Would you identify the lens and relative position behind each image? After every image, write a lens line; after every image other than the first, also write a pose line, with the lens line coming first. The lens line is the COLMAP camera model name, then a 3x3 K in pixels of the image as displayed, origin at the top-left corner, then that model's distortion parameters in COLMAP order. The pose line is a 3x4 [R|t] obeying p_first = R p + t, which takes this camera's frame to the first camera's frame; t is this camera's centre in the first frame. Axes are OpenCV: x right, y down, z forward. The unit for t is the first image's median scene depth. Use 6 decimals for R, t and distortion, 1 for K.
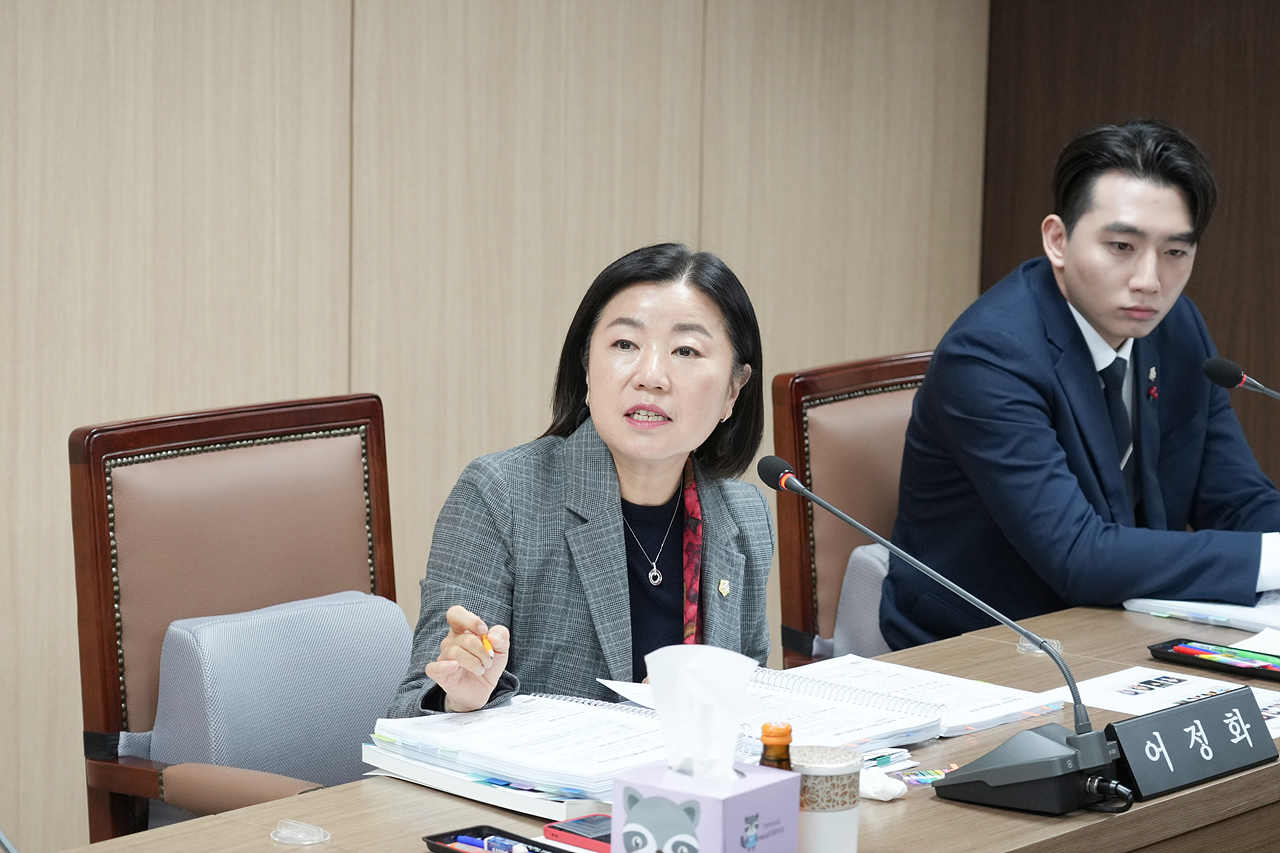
lens RADIAL K [[3421.1, 0, 640.0], [0, 3421.1, 426.5], [0, 0, 1]] dist [-0.041548, 0.746191]
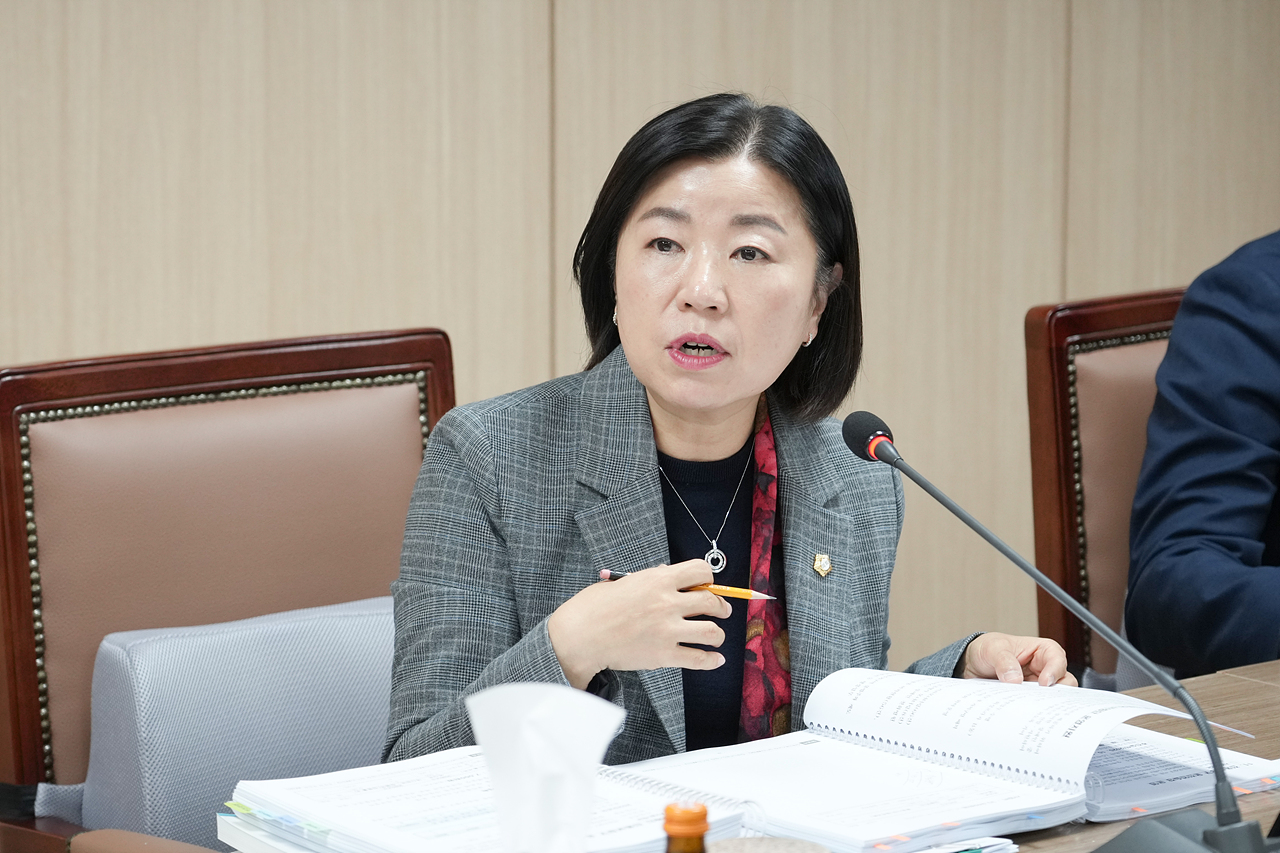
lens RADIAL K [[4068.1, 0, 640.0], [0, 4068.1, 426.5], [0, 0, 1]] dist [-0.036096, 0.221758]
pose [[0.984180, 0.007839, -0.177001, 0.129003], [-0.006861, 0.999958, 0.006141, 0.006349], [0.177041, -0.004830, 0.984192, 0.163444]]
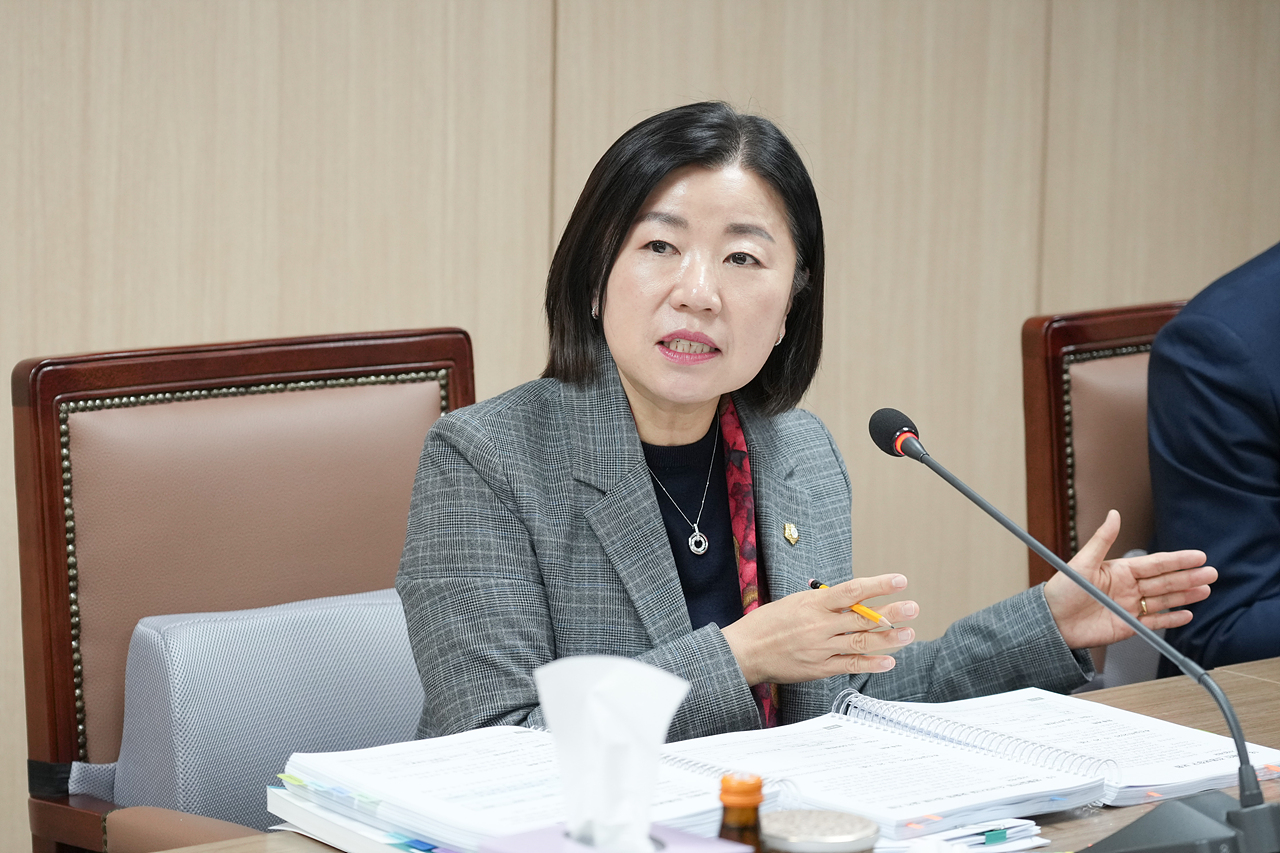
lens RADIAL K [[3970.5, 0, 640.0], [0, 3970.5, 426.5], [0, 0, 1]] dist [0.042684, -1.191714]
pose [[0.987039, 0.021103, -0.159087, 0.110319], [-0.021446, 0.999770, -0.000437, 0.012736], [0.159041, 0.003843, 0.987265, 0.151004]]
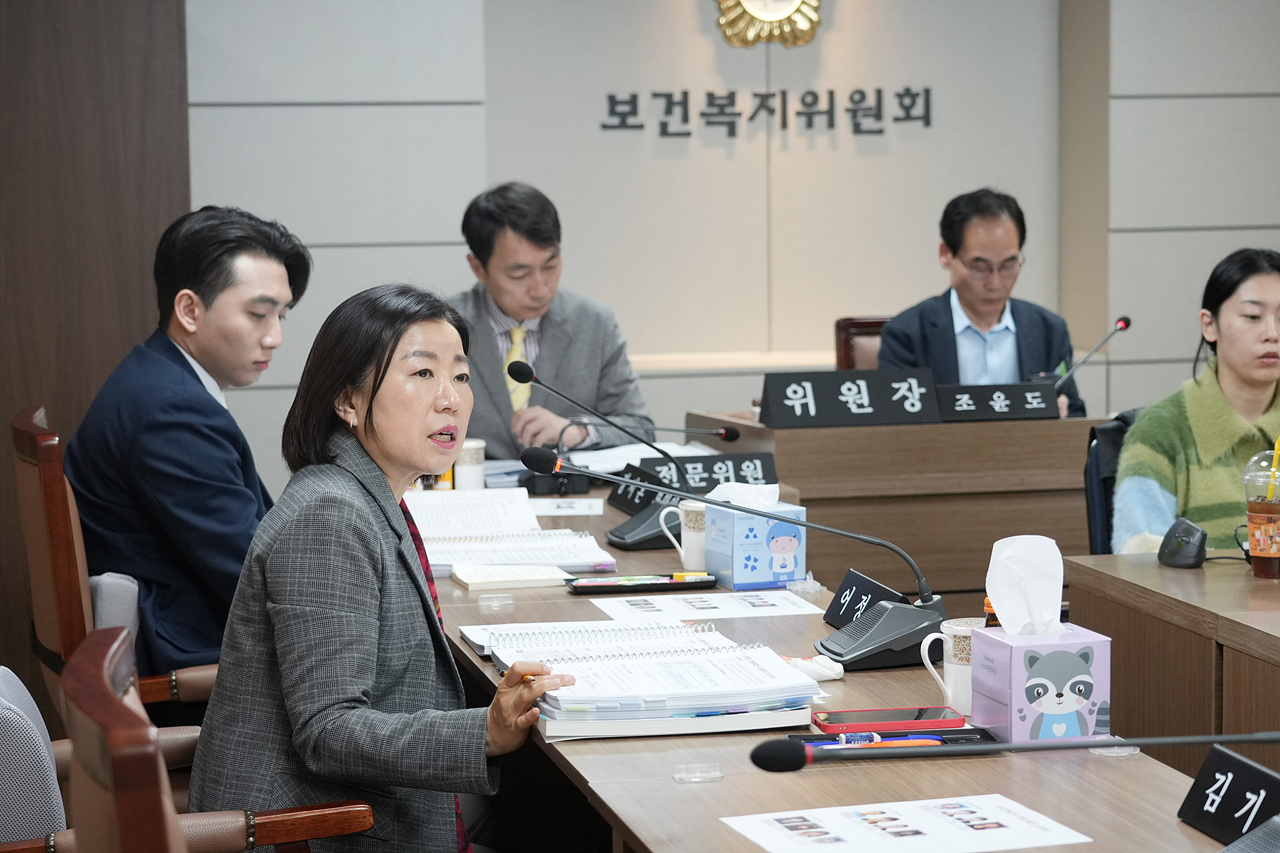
lens RADIAL K [[2849.6, 0, 640.0], [0, 2849.6, 426.5], [0, 0, 1]] dist [-0.045315, 0.037436]
pose [[0.600616, -0.103896, 0.792758, -0.665698], [0.138632, 0.990035, 0.024718, -0.016470], [-0.787427, 0.095056, 0.609034, 0.336704]]
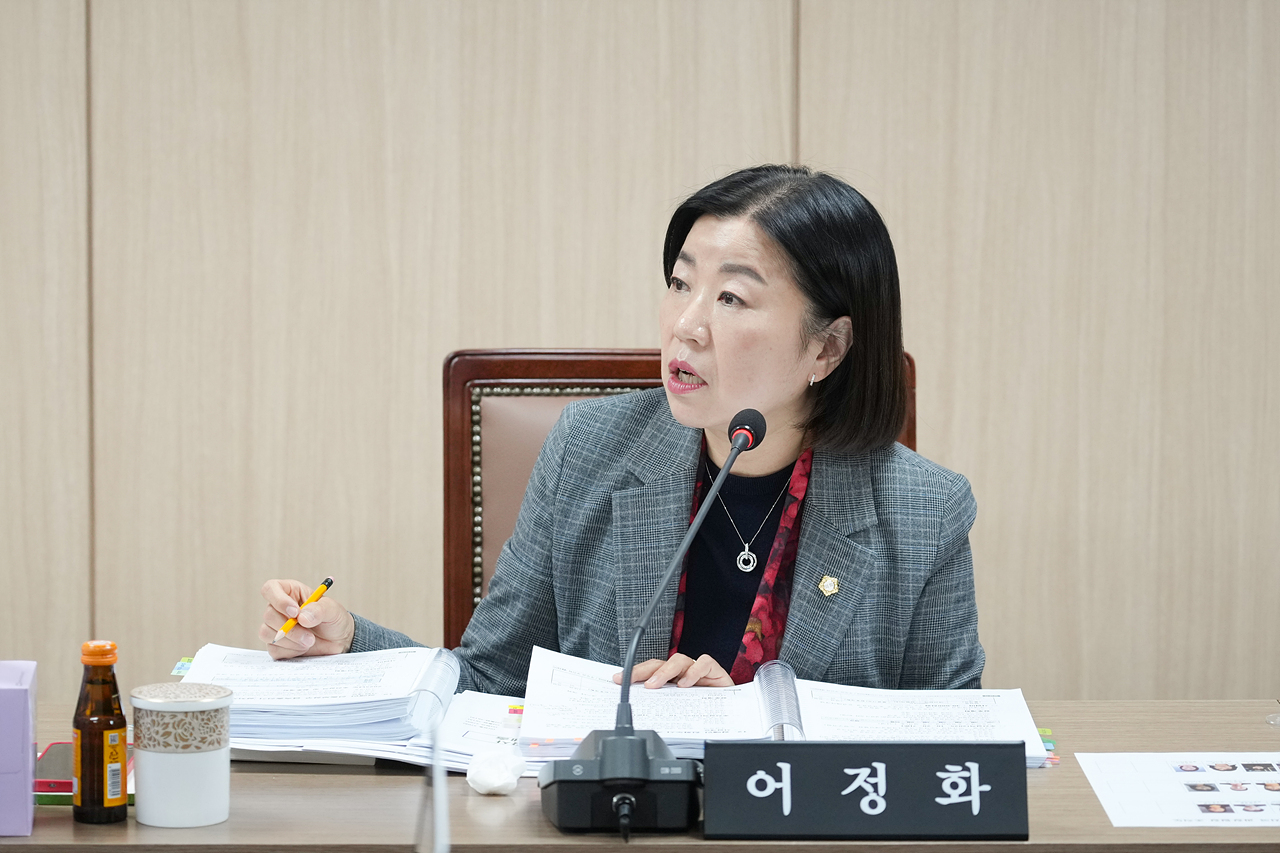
lens RADIAL K [[4468.7, 0, 640.0], [0, 4468.7, 426.5], [0, 0, 1]] dist [0.022292, 2.871306]
pose [[0.662819, 0.070413, -0.745461, 0.758515], [-0.093601, 0.995551, 0.010811, 0.003291], [0.742906, 0.062610, 0.666461, 0.239695]]
